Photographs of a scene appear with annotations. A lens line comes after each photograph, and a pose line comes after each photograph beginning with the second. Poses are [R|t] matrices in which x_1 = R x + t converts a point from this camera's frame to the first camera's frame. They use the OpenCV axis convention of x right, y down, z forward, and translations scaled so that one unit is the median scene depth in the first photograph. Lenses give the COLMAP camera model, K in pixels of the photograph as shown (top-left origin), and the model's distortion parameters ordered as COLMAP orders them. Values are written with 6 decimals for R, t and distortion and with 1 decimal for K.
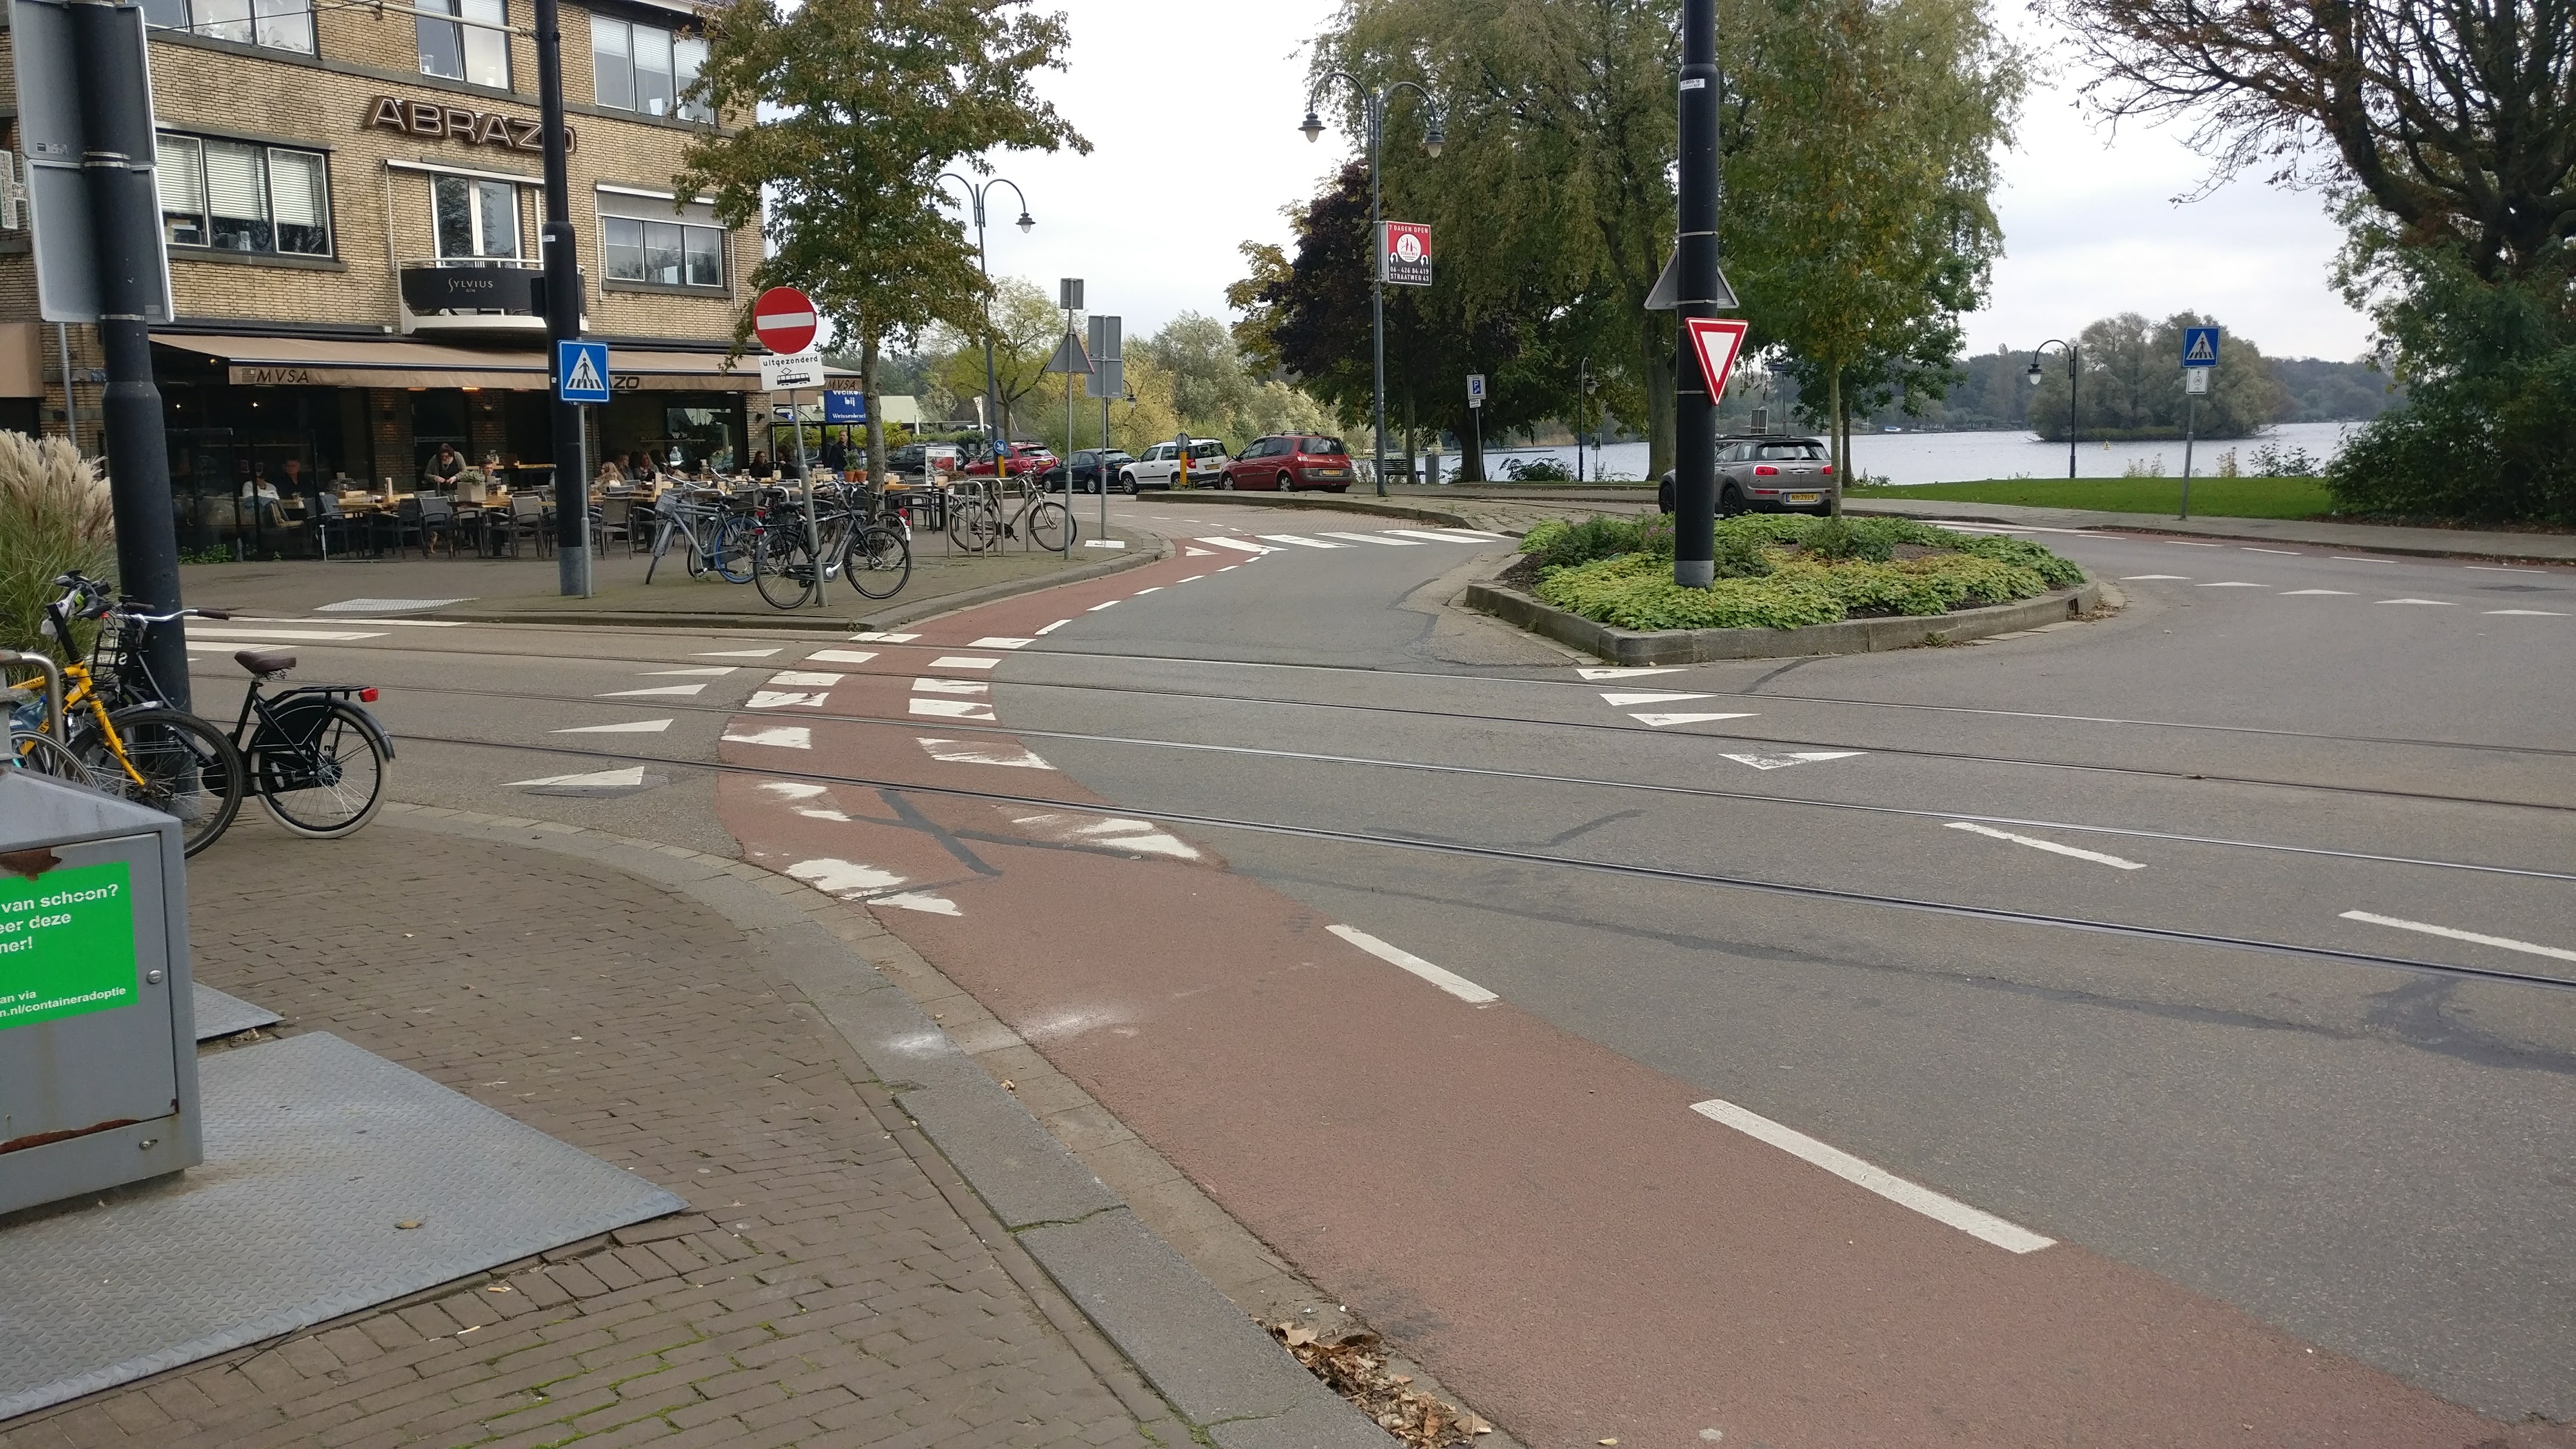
lens RADIAL K [[2093.9, 0, 1288.0], [0, 2093.9, 724.5], [0, 0, 1]] dist [0.031272, -0.001724]
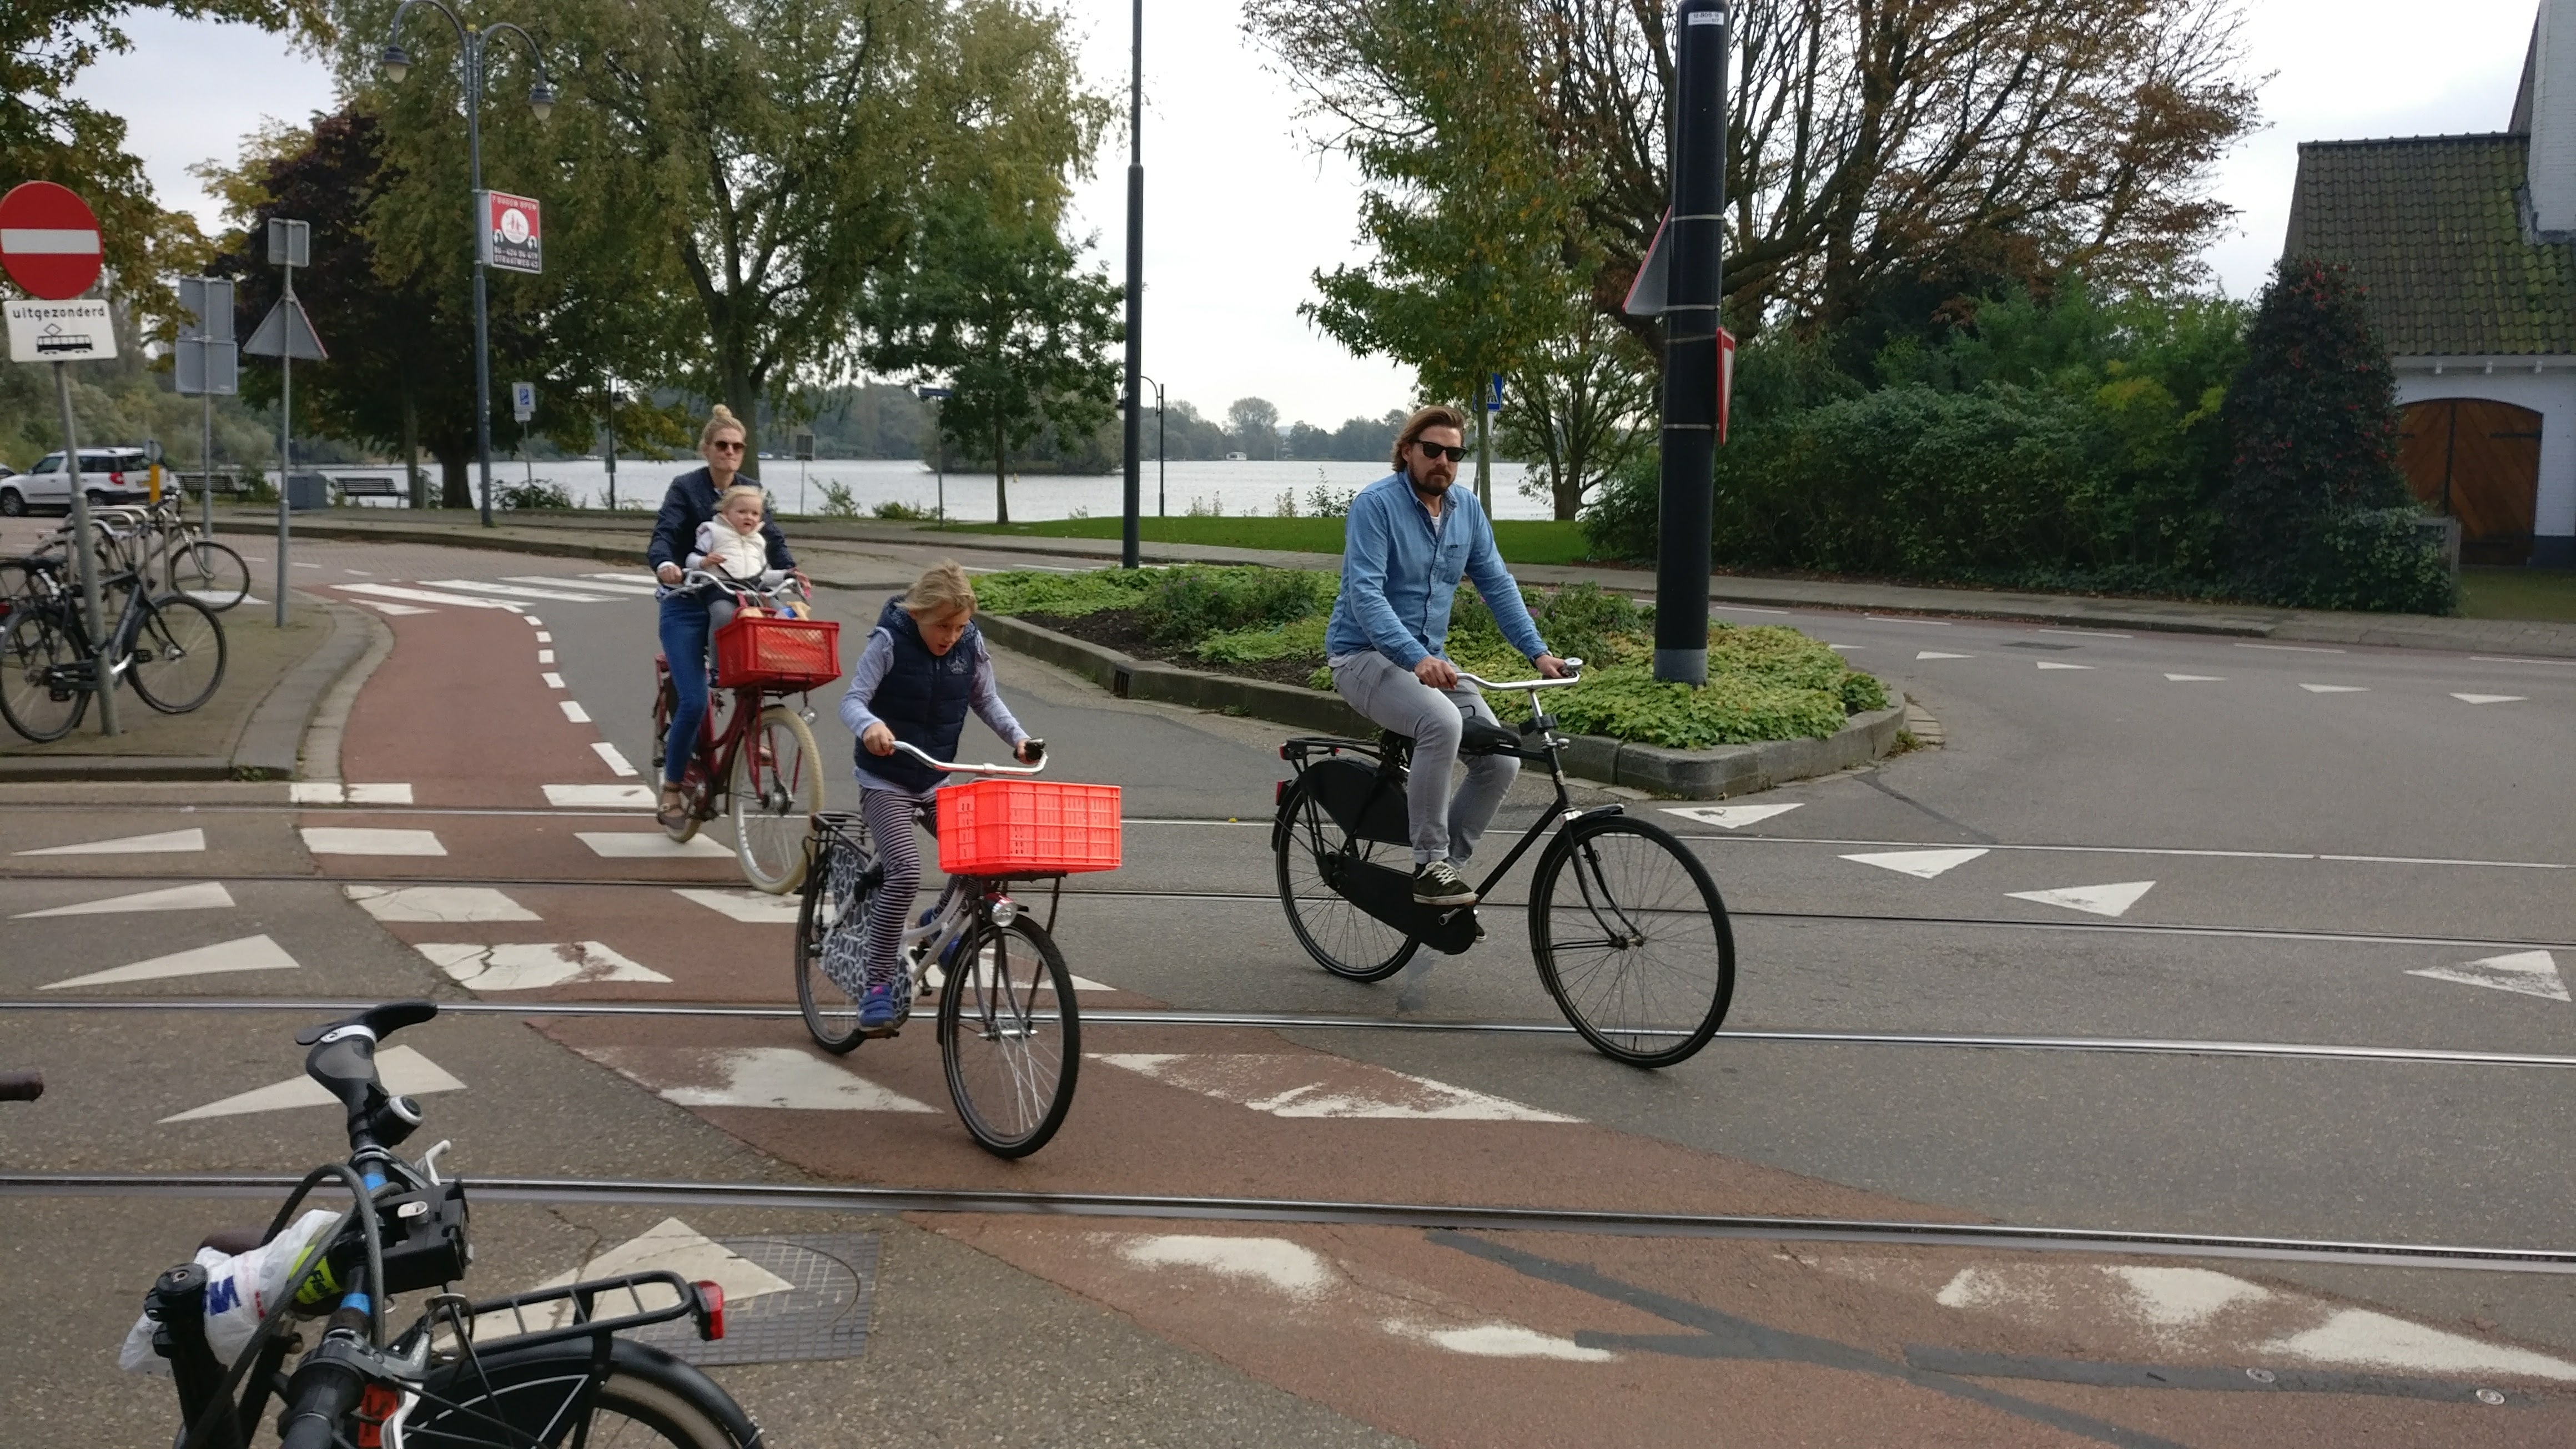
lens RADIAL K [[2100.8, 0, 1288.0], [0, 2100.8, 724.5], [0, 0, 1]] dist [0.066854, 0.000412]
pose [[0.867147, -0.039269, 0.496502, -0.099909], [0.045675, 0.998956, -0.000762, -0.018354], [-0.495954, 0.023339, 0.868035, 0.133784]]
